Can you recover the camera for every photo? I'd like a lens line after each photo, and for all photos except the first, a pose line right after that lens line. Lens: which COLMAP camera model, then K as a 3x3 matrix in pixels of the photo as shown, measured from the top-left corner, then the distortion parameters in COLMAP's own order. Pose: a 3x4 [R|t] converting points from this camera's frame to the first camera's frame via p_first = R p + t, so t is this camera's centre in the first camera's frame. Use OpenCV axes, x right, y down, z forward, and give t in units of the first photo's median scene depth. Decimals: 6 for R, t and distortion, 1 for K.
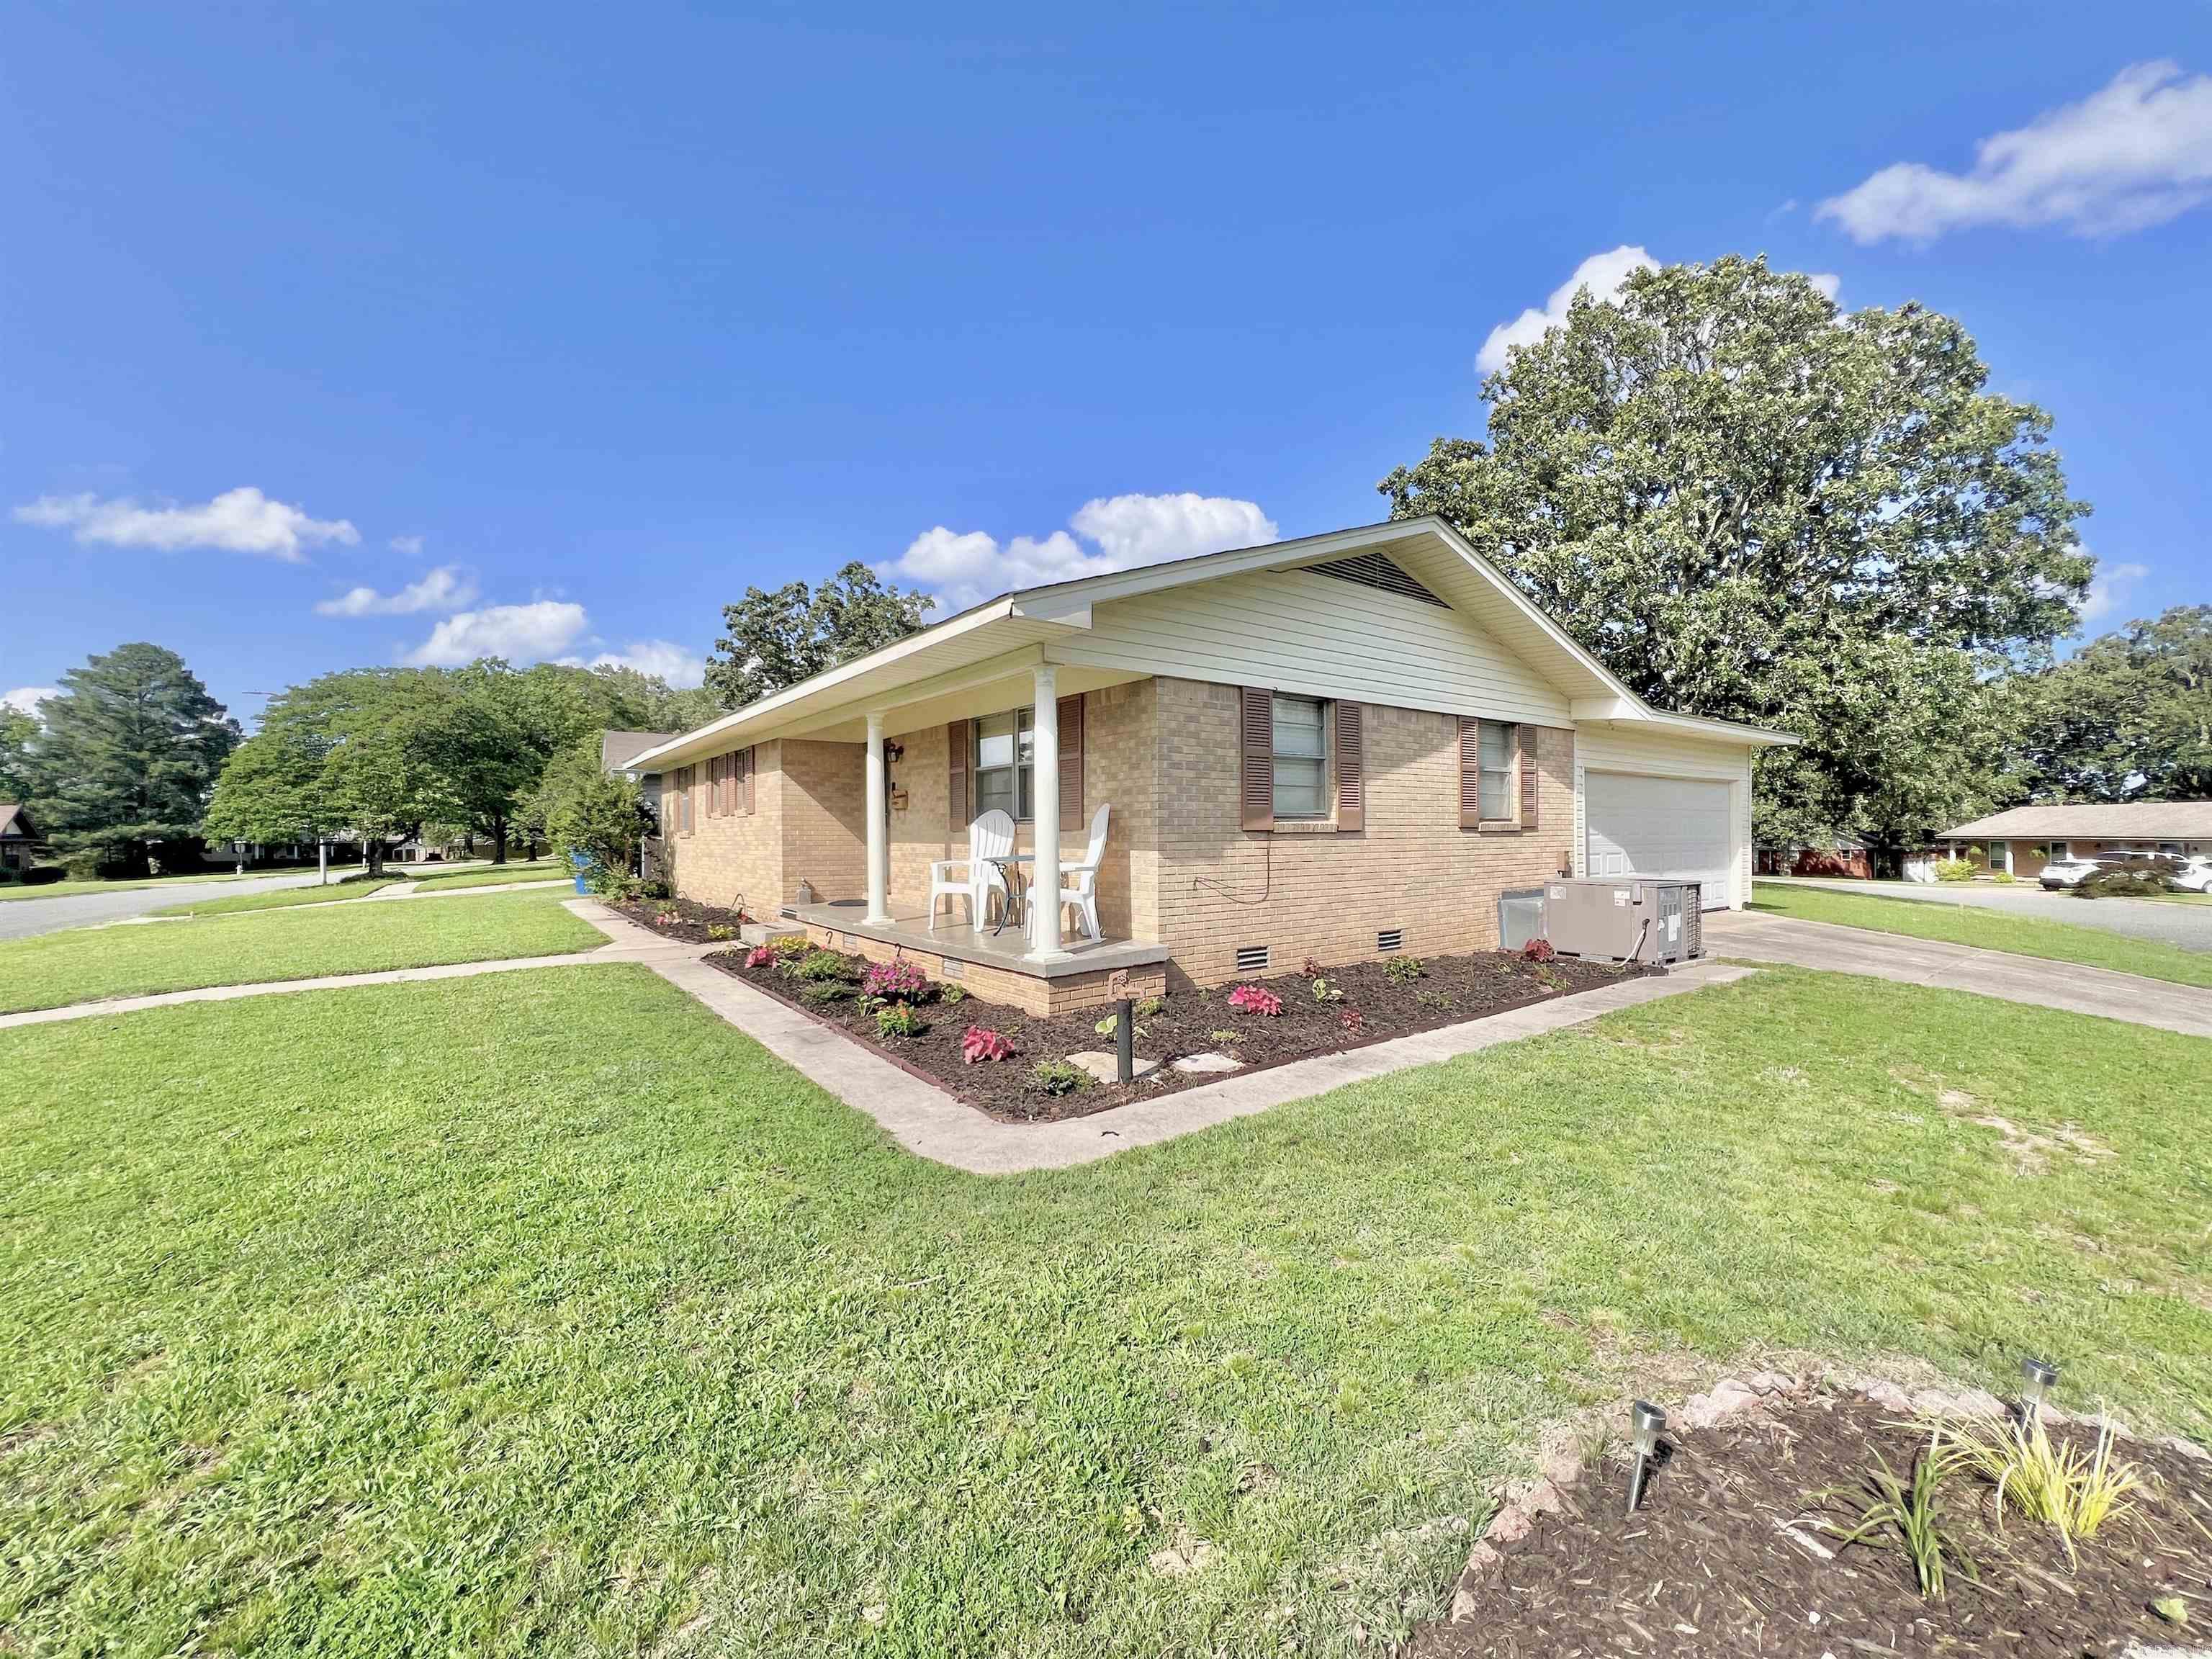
lens RADIAL K [[888.8, 0, 1106.6], [0, 888.8, 835.1], [0, 0, 1]] dist [-0.003511, 0.001386]
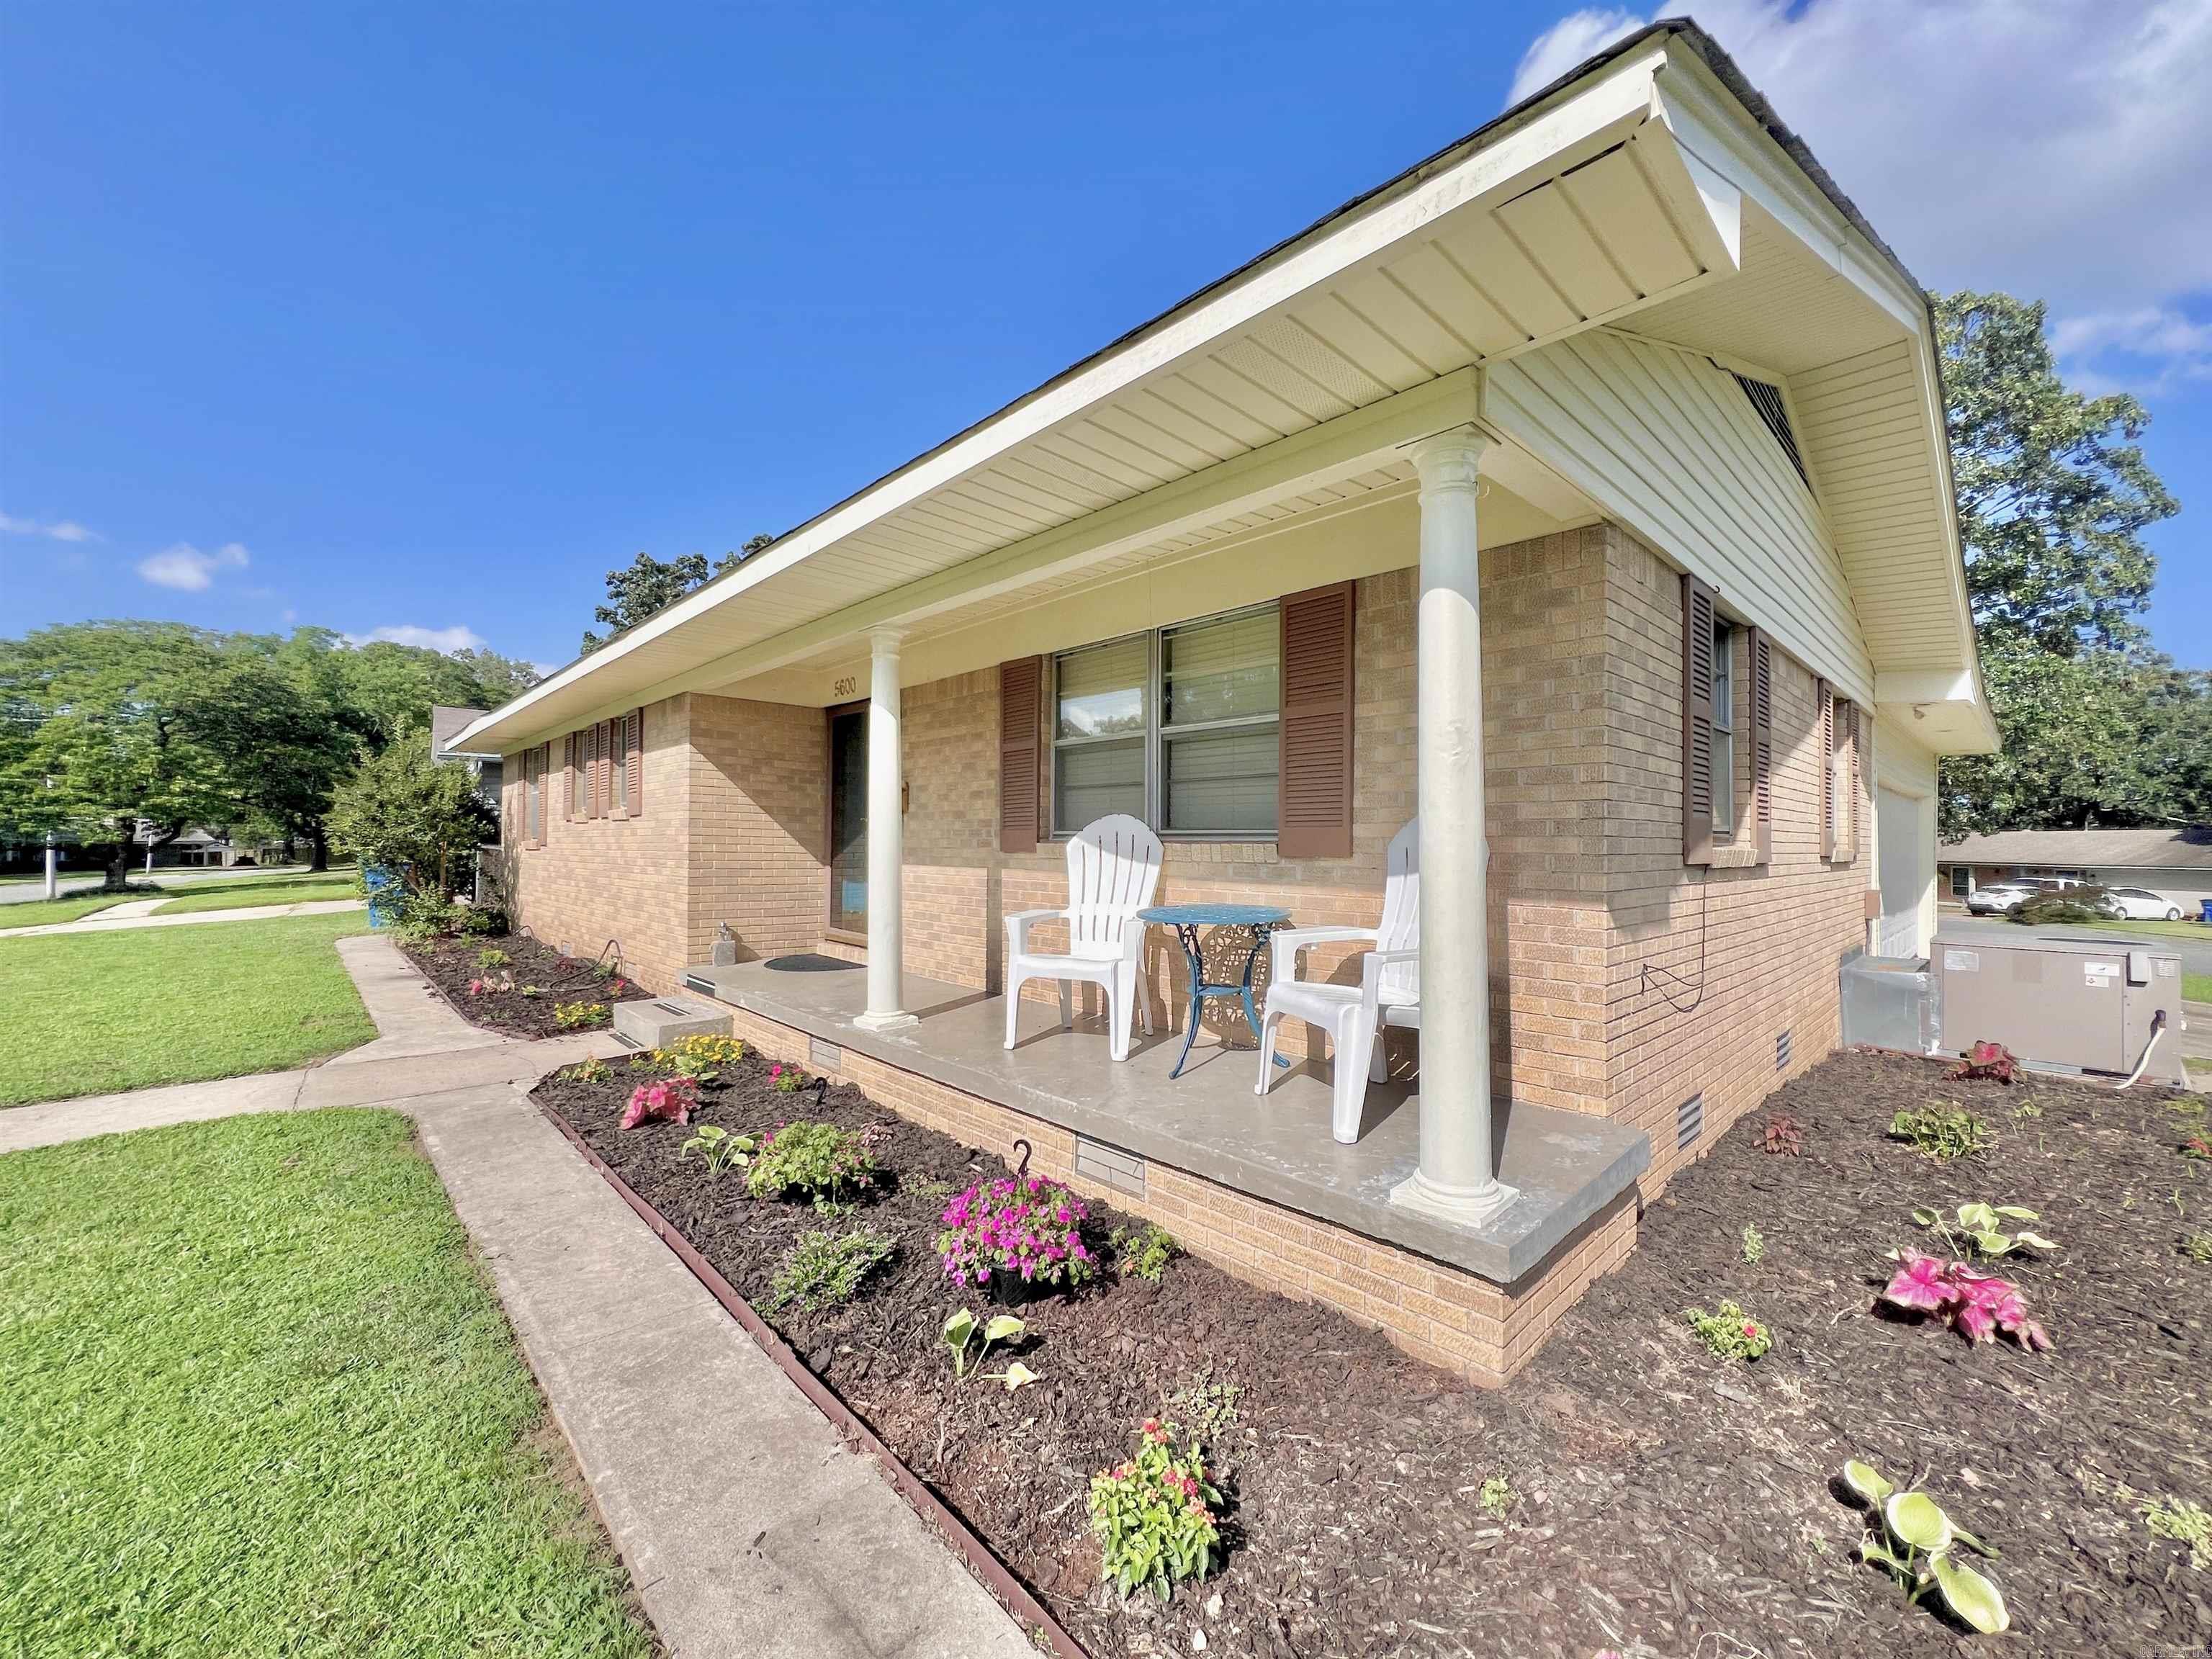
lens RADIAL K [[888.8, 0, 1109.9], [0, 888.8, 836.1], [0, 0, 1]] dist [-0.003511, 0.001386]
pose [[0.993258, 0.015744, 0.114851, -0.106794], [-0.014373, 0.999815, -0.012752, -0.004760], [-0.115030, 0.011016, 0.993301, 0.259443]]
